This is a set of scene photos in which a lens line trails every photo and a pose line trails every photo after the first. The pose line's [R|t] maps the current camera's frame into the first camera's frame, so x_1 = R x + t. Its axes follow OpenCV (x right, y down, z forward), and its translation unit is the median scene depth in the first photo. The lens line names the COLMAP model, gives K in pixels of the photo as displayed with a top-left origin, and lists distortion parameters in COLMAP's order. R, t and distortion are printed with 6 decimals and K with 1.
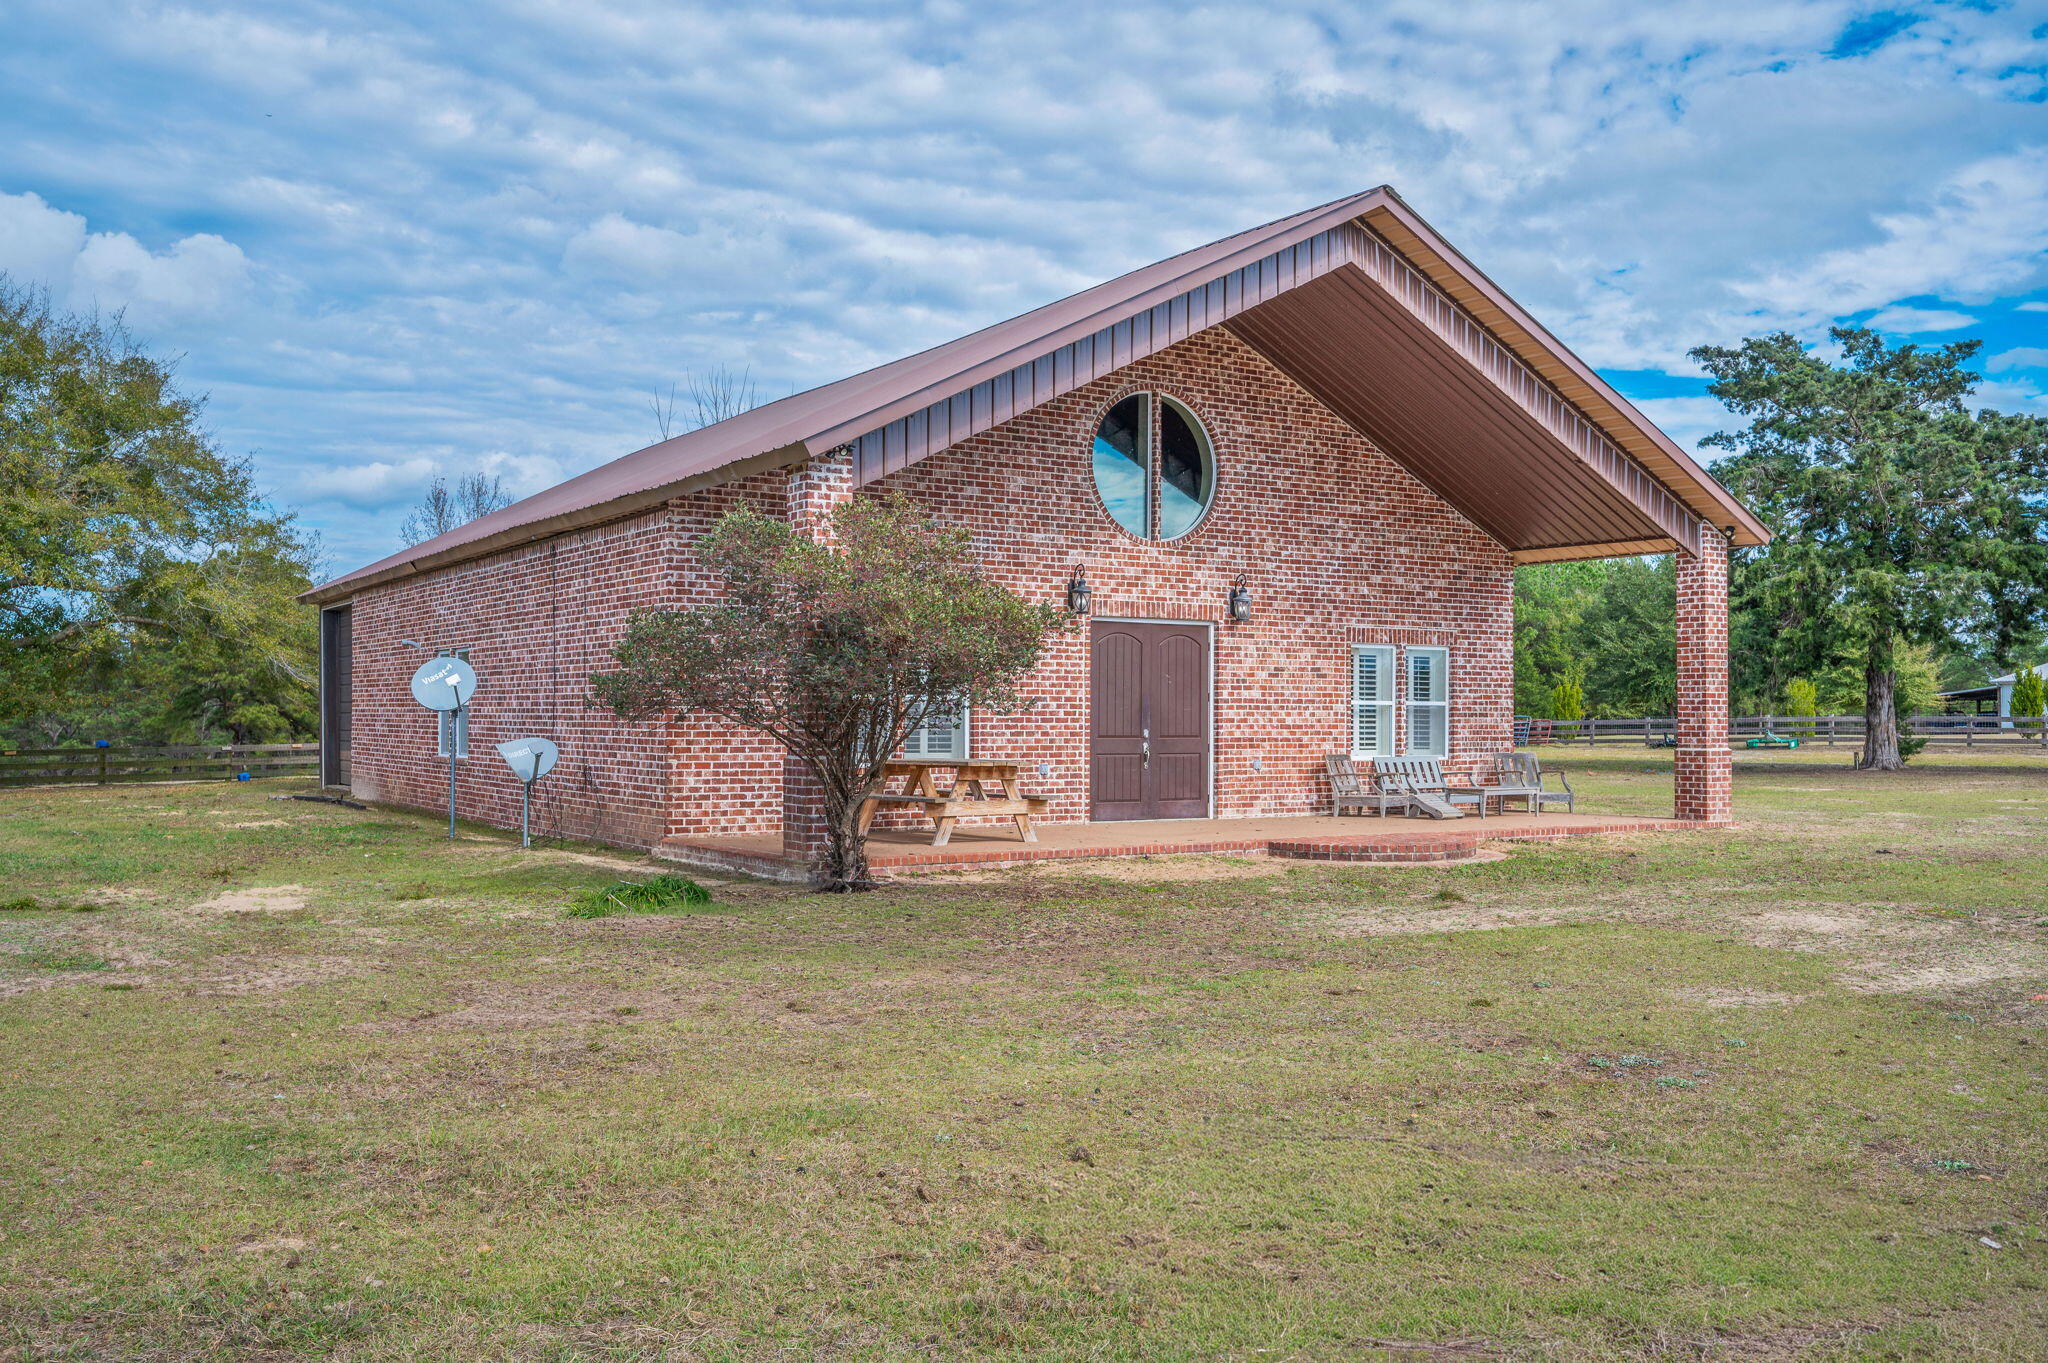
lens RADIAL K [[1809.8, 0, 1020.2], [0, 1809.8, 689.6], [0, 0, 1]] dist [0.019571, 0.010946]
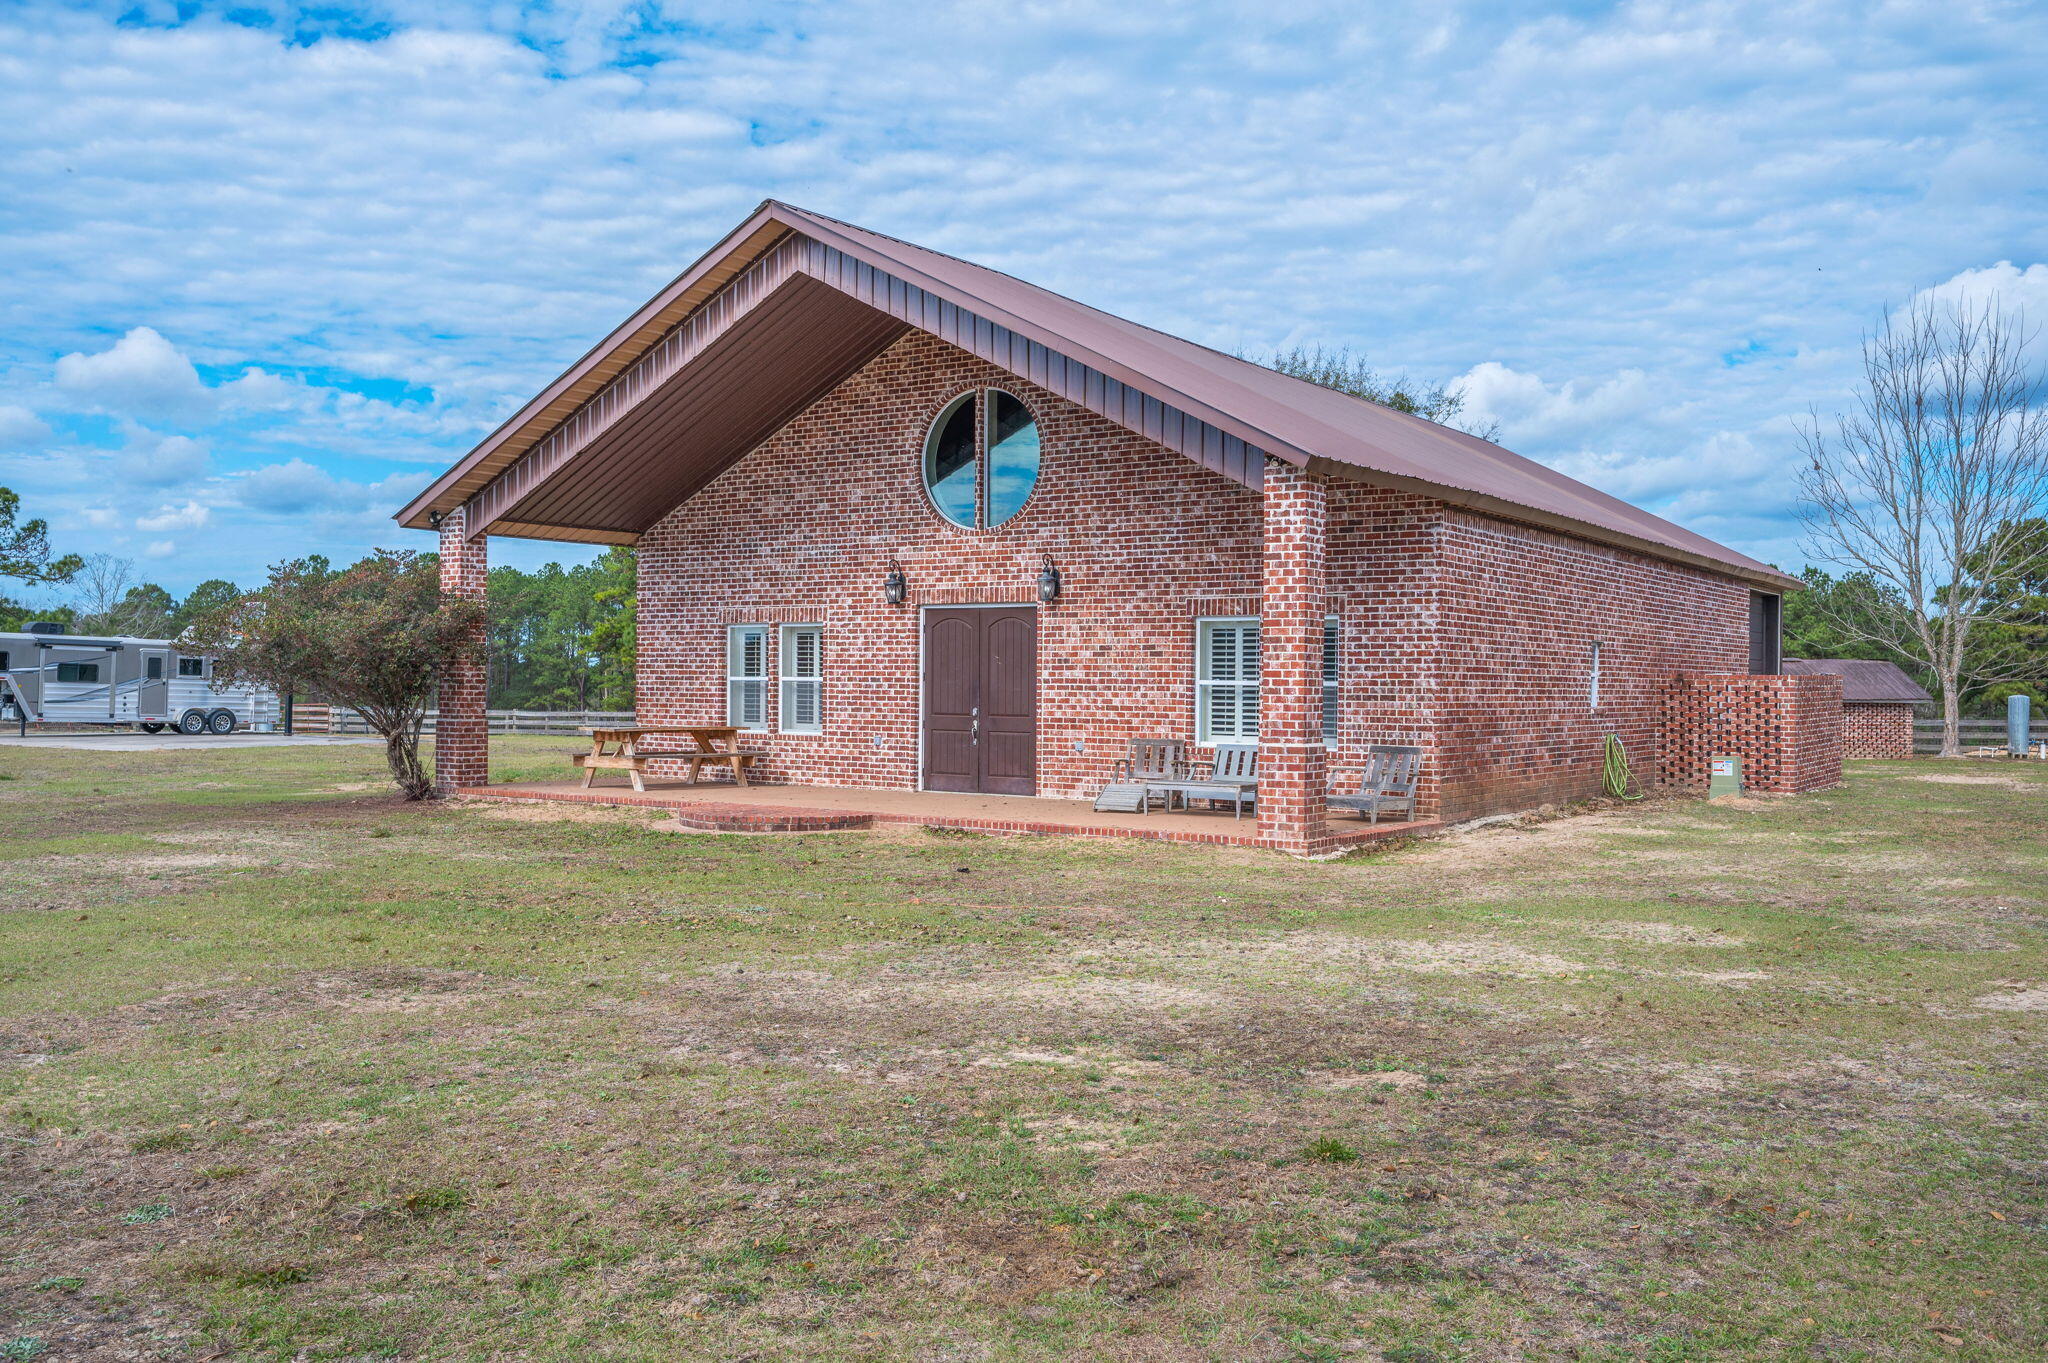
lens RADIAL K [[1809.8, 0, 1022.9], [0, 1809.8, 671.4], [0, 0, 1]] dist [0.019571, 0.010946]
pose [[0.376548, -0.005344, -0.926382, 1.035285], [0.008059, 0.999964, -0.002493, 0.003274], [0.926362, -0.006527, 0.376578, 0.609781]]
